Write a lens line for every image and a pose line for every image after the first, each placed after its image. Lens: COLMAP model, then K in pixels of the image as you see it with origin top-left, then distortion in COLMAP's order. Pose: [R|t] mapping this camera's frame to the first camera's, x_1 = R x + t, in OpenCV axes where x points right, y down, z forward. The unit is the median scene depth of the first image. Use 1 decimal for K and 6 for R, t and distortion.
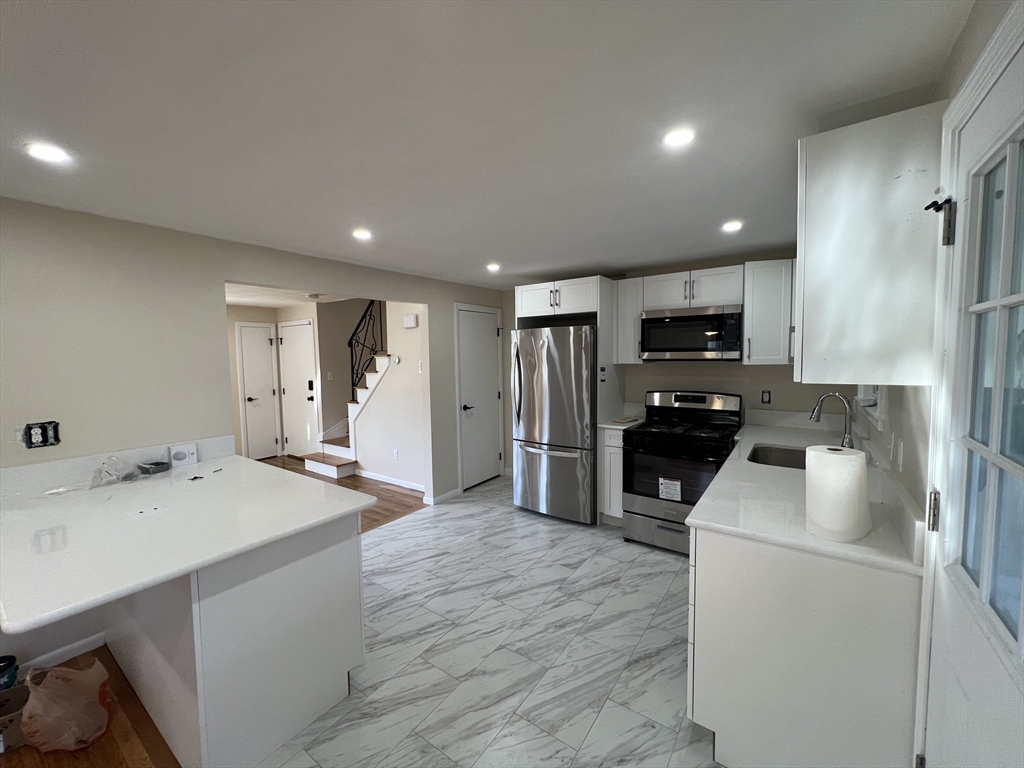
lens RADIAL K [[411.0, 0, 512.0], [0, 411.0, 384.0], [0, 0, 1]] dist [-0.000038, 0.000171]
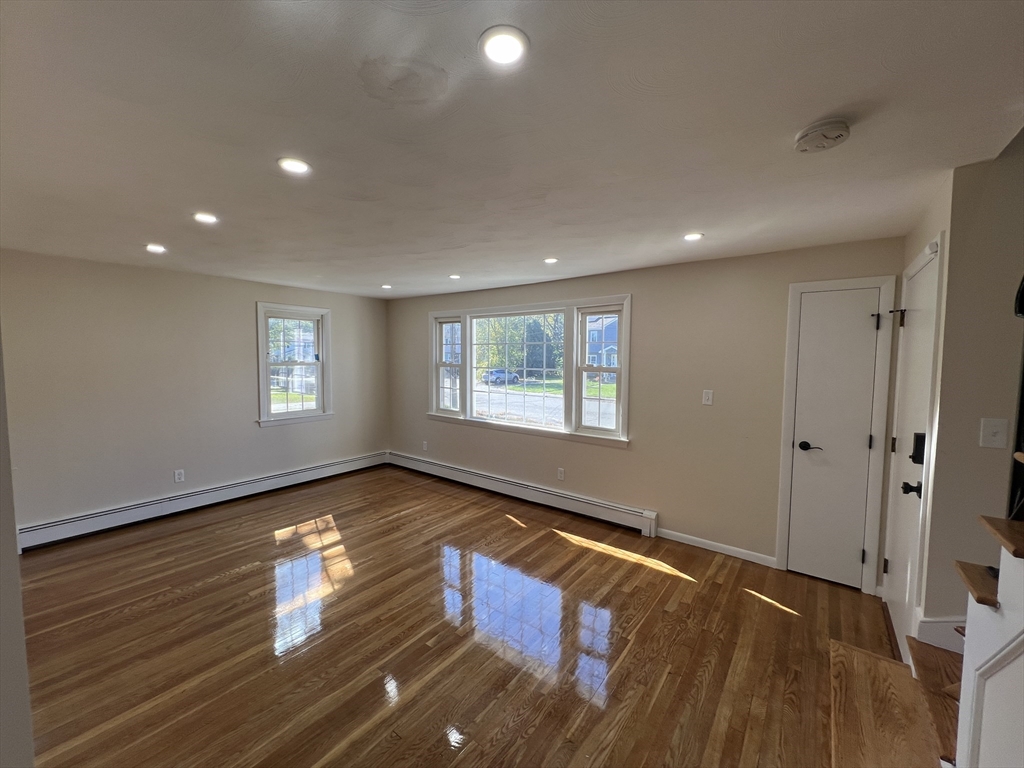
lens RADIAL K [[410.5, 0, 509.6], [0, 410.5, 381.3], [0, 0, 1]] dist [-0.001596, 0.001072]
pose [[-0.042130, 0.077027, -0.996139, -0.304380], [-0.079998, 0.993563, 0.080211, -0.090577], [0.995904, 0.083069, -0.035696, 1.288590]]
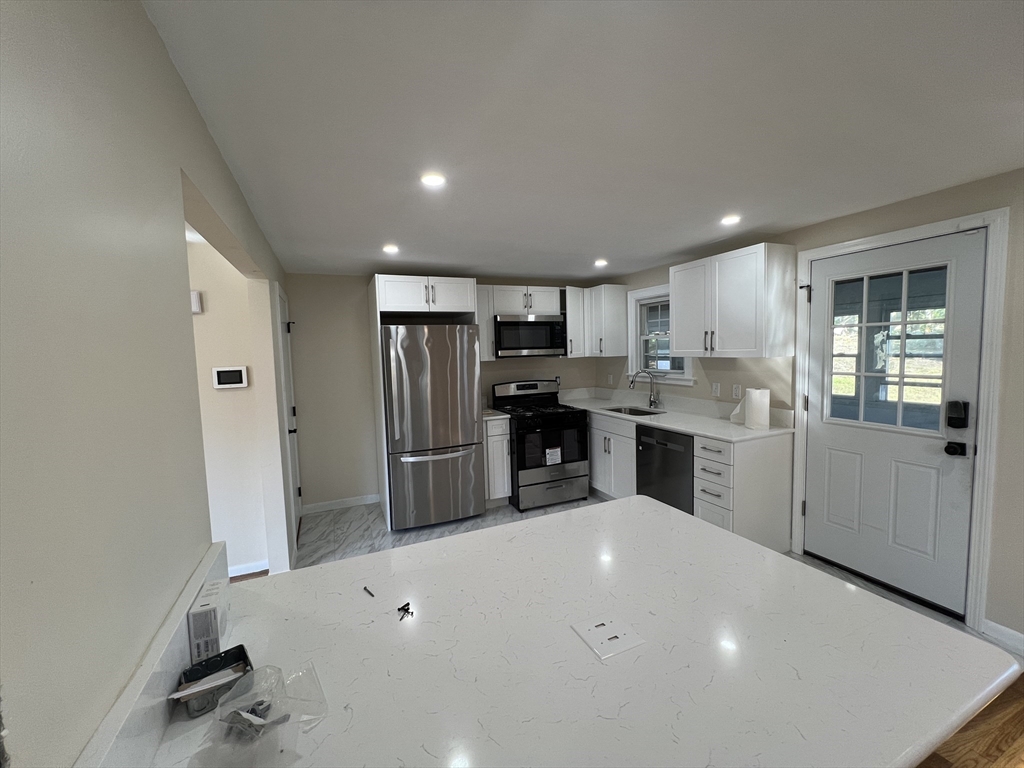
lens RADIAL K [[410.5, 0, 509.6], [0, 410.5, 381.3], [0, 0, 1]] dist [-0.001596, 0.001072]
pose [[0.512604, -0.068448, 0.855893, -0.750791], [0.085521, 0.995931, 0.028428, -0.023450], [-0.854356, 0.058625, 0.516372, 0.435170]]
